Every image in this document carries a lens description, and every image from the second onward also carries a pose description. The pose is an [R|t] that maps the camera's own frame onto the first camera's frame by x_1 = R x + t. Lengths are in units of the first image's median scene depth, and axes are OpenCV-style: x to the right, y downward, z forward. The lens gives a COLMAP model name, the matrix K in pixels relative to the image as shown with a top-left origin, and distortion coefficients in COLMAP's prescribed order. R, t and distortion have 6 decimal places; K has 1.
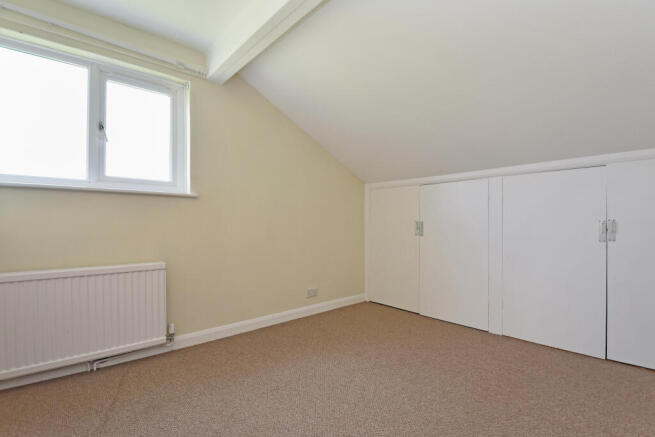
lens RADIAL K [[299.3, 0, 329.6], [0, 299.3, 217.2], [0, 0, 1]] dist [-0.014139, -0.005769]
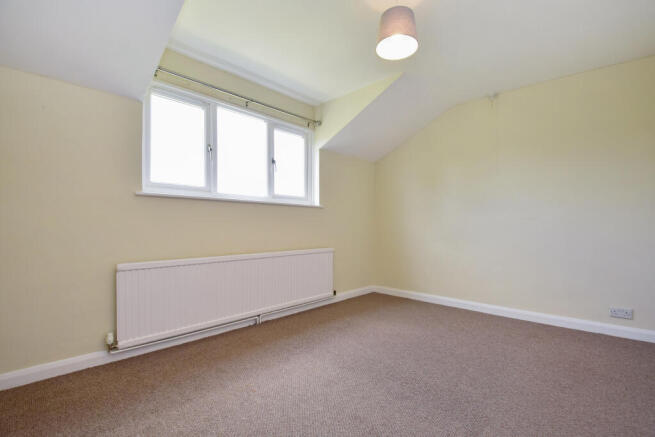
lens RADIAL K [[299.3, 0, 324.0], [0, 299.3, 224.3], [0, 0, 1]] dist [-0.014139, -0.005769]
pose [[0.996986, 0.013698, 0.076357, -0.552734], [-0.014928, 0.999768, 0.015558, -0.007726], [-0.076126, -0.016650, 0.996959, -0.506869]]
